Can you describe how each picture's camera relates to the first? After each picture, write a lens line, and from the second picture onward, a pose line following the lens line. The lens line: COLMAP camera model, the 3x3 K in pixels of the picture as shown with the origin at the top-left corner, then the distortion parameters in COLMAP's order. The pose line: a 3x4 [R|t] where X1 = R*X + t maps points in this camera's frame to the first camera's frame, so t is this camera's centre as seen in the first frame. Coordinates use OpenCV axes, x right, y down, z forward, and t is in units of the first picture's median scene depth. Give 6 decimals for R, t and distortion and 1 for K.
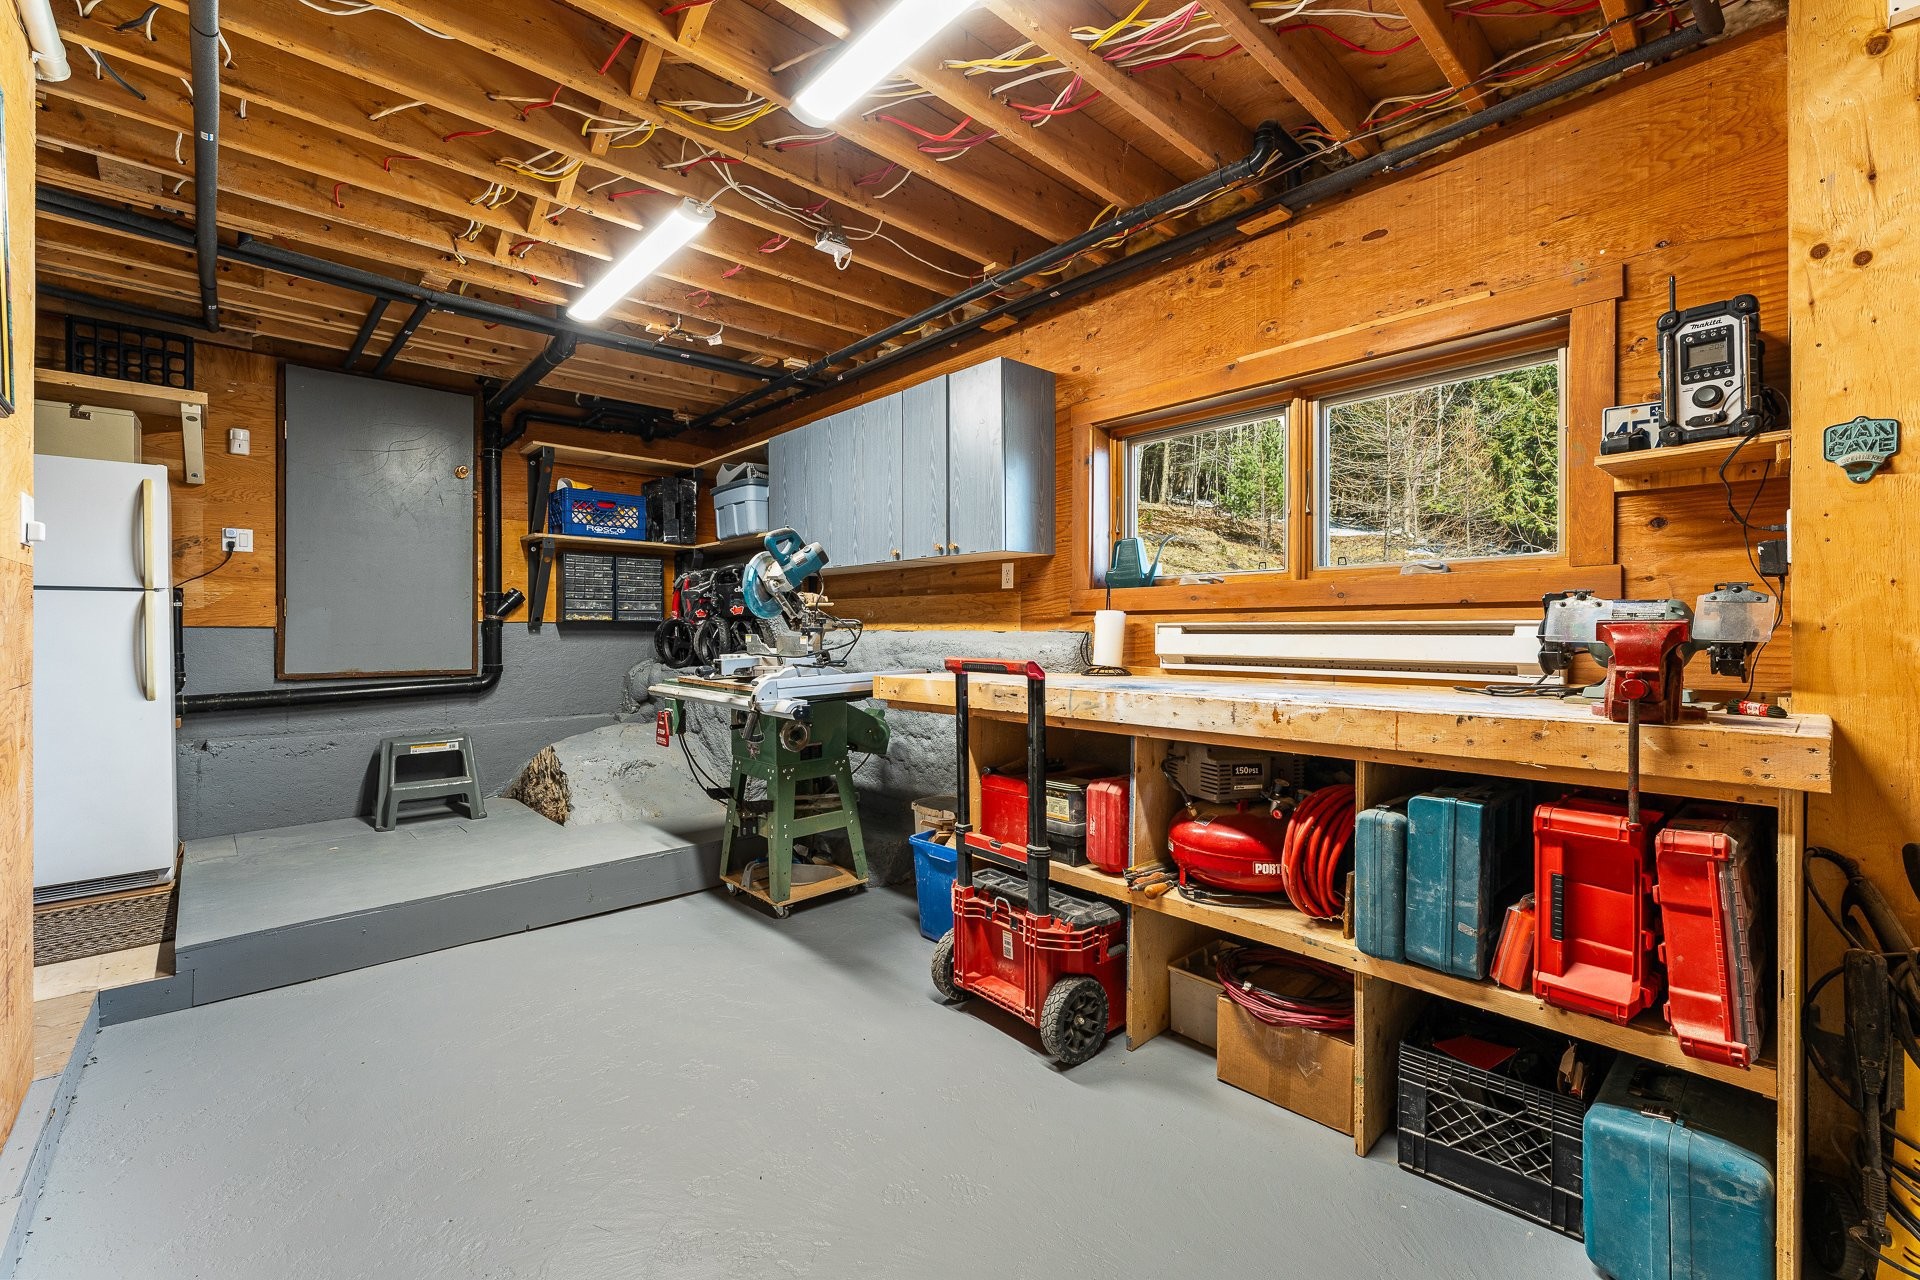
lens RADIAL K [[810.2, 0, 954.8], [0, 810.2, 627.1], [0, 0, 1]] dist [-0.001339, -0.000047]
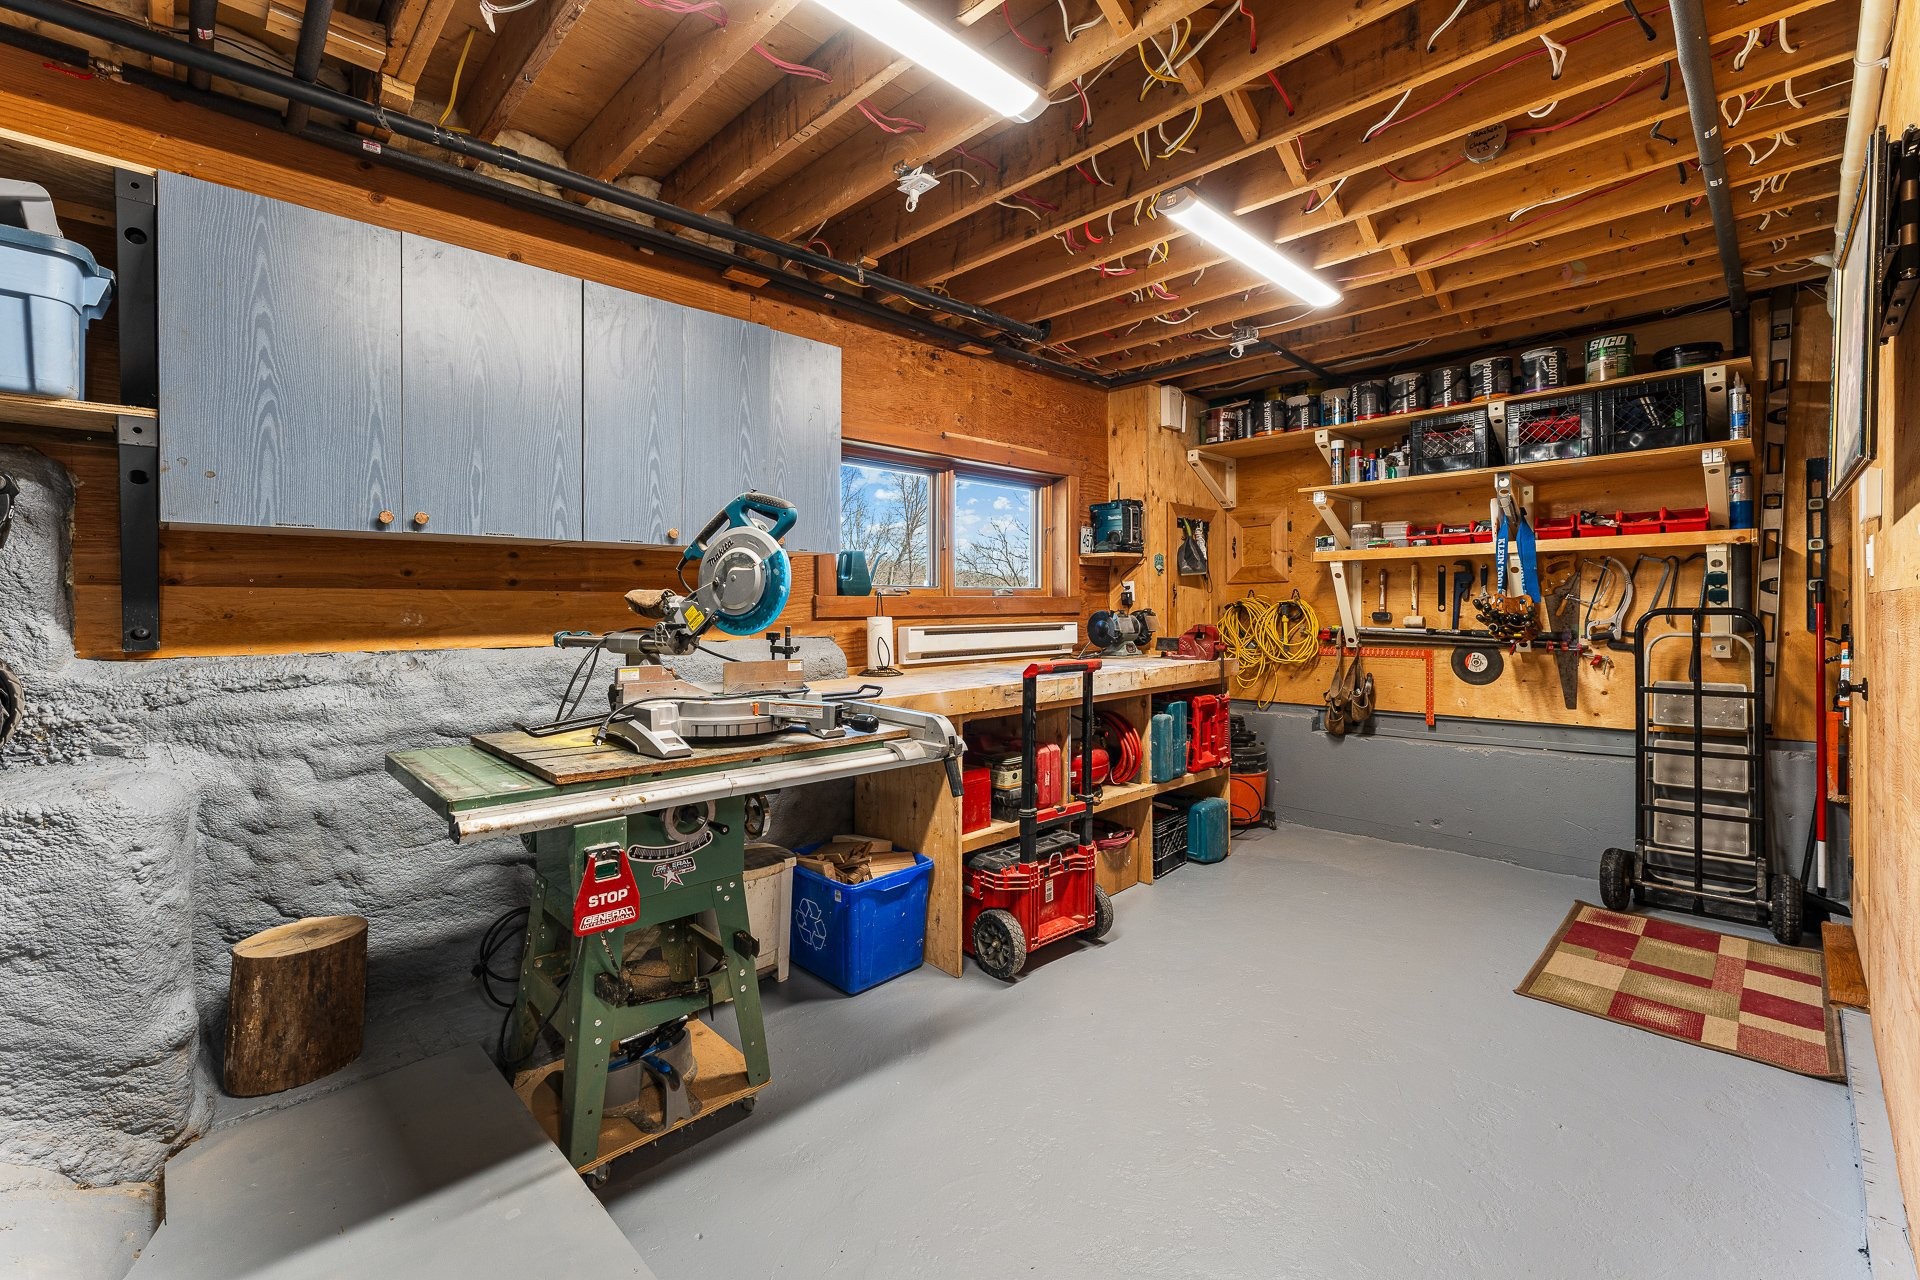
lens RADIAL K [[810.2, 0, 878.9], [0, 810.2, 624.1], [0, 0, 1]] dist [-0.001339, -0.000047]
pose [[0.018420, -0.021913, 0.999590, -1.001772], [0.002588, 0.999757, 0.021869, -0.037667], [-0.999827, 0.002185, 0.018472, 1.060541]]
